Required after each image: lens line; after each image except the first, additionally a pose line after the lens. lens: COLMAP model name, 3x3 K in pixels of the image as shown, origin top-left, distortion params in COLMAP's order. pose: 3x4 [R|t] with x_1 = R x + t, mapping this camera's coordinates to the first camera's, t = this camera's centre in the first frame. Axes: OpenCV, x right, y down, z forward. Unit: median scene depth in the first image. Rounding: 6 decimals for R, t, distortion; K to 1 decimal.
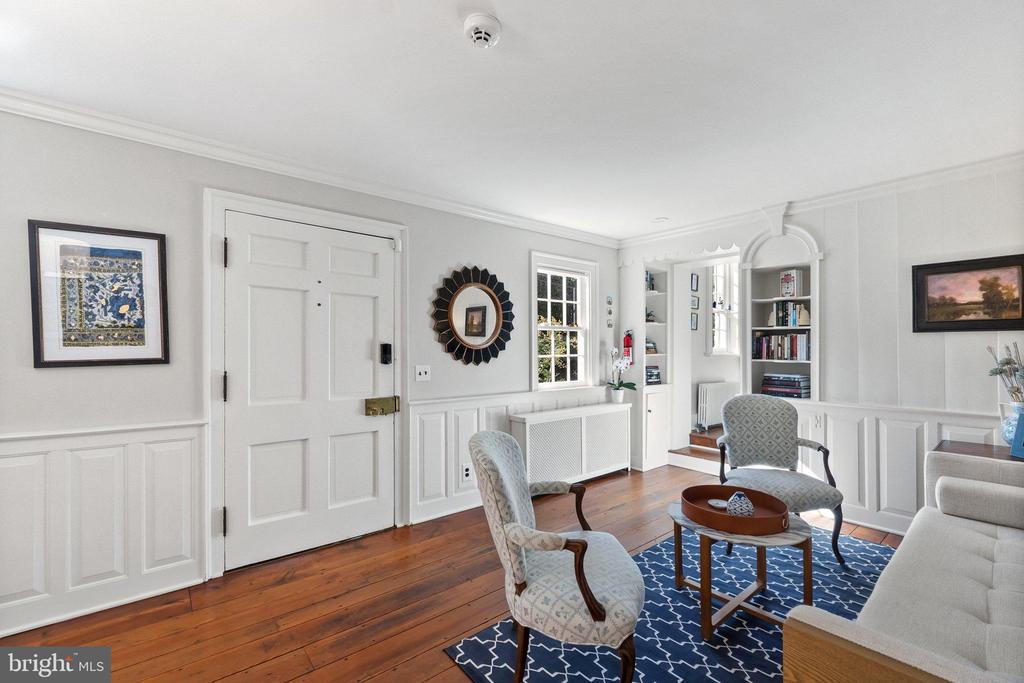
lens RADIAL K [[446.2, 0, 504.4], [0, 446.2, 350.7], [0, 0, 1]] dist [-0.007714, 0.000514]
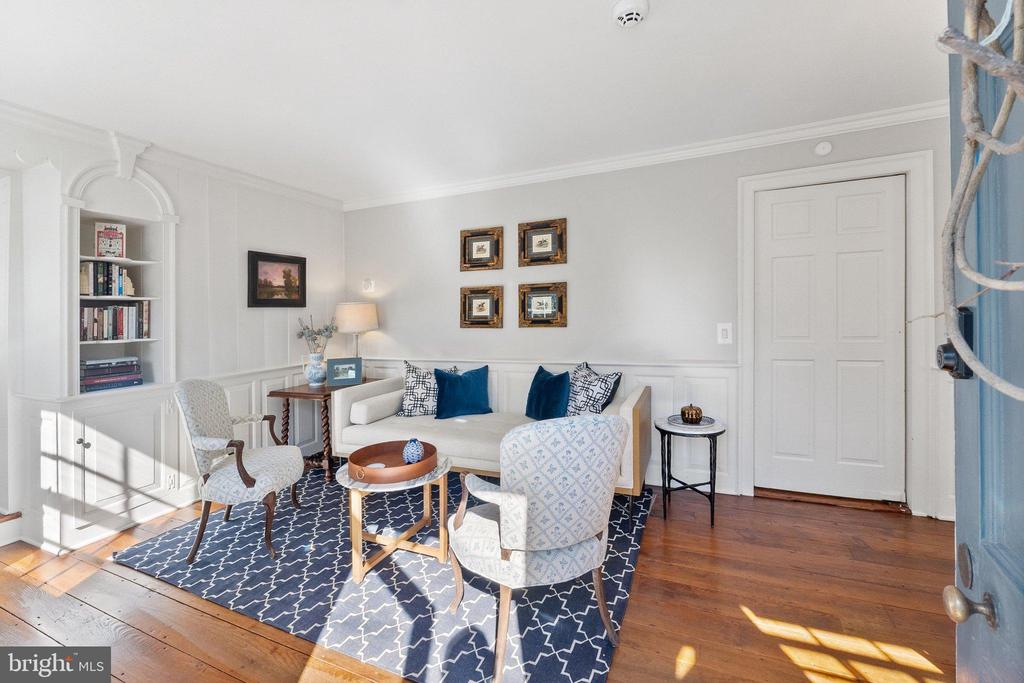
lens RADIAL K [[446.2, 0, 519.2], [0, 446.2, 308.4], [0, 0, 1]] dist [-0.007714, 0.000514]
pose [[-0.449723, 0.021502, 0.892909, -0.475367], [0.030589, 0.999494, -0.008662, -0.006714], [-0.892644, 0.023418, -0.450154, 0.946559]]
